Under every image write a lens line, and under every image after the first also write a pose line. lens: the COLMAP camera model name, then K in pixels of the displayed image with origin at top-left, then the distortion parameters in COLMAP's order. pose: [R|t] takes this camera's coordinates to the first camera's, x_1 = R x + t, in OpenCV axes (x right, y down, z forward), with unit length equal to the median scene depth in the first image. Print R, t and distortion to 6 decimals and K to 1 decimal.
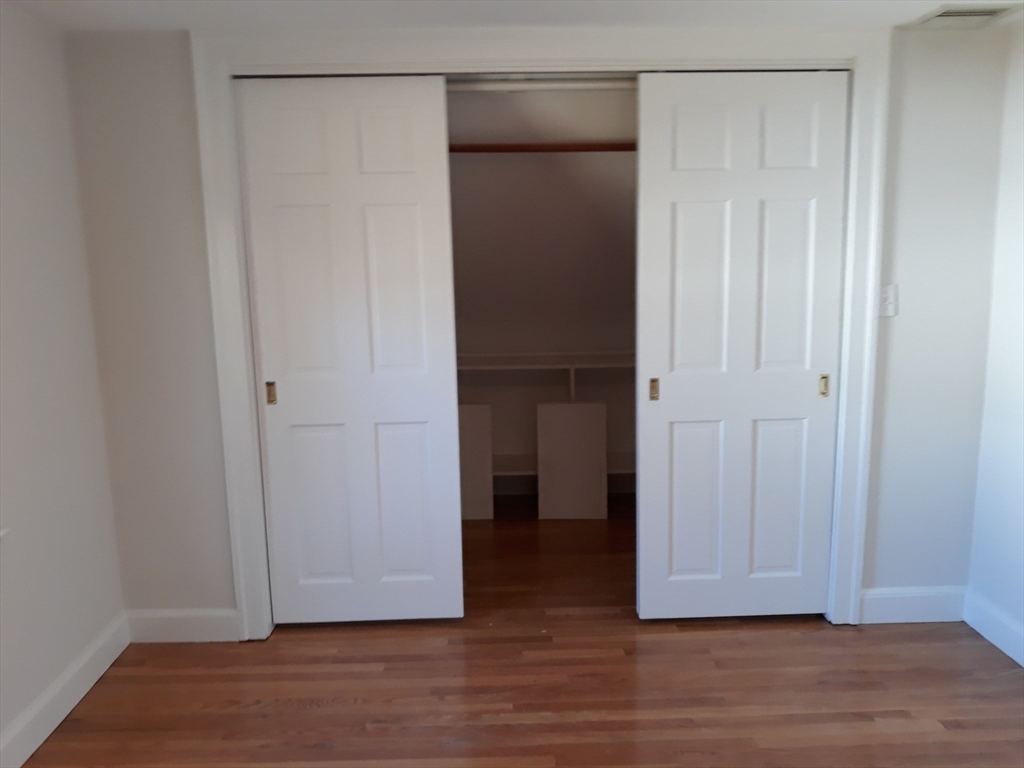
lens RADIAL K [[854.8, 0, 512.7], [0, 854.8, 386.0], [0, 0, 1]] dist [0.059275, -0.112662]
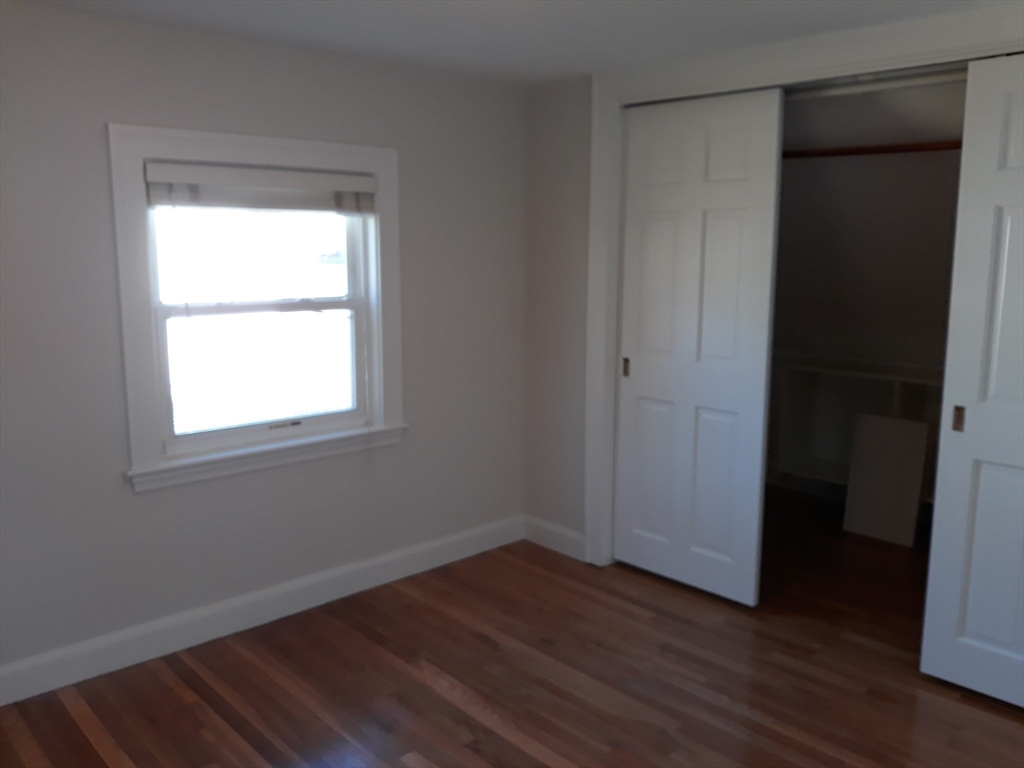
lens RADIAL K [[854.8, 0, 518.1], [0, 854.8, 384.9], [0, 0, 1]] dist [0.059275, -0.112662]
pose [[0.677972, 0.143442, -0.720956, 0.490888], [-0.143621, 0.987722, 0.061459, -0.019837], [0.720920, 0.061877, 0.690250, 0.064331]]
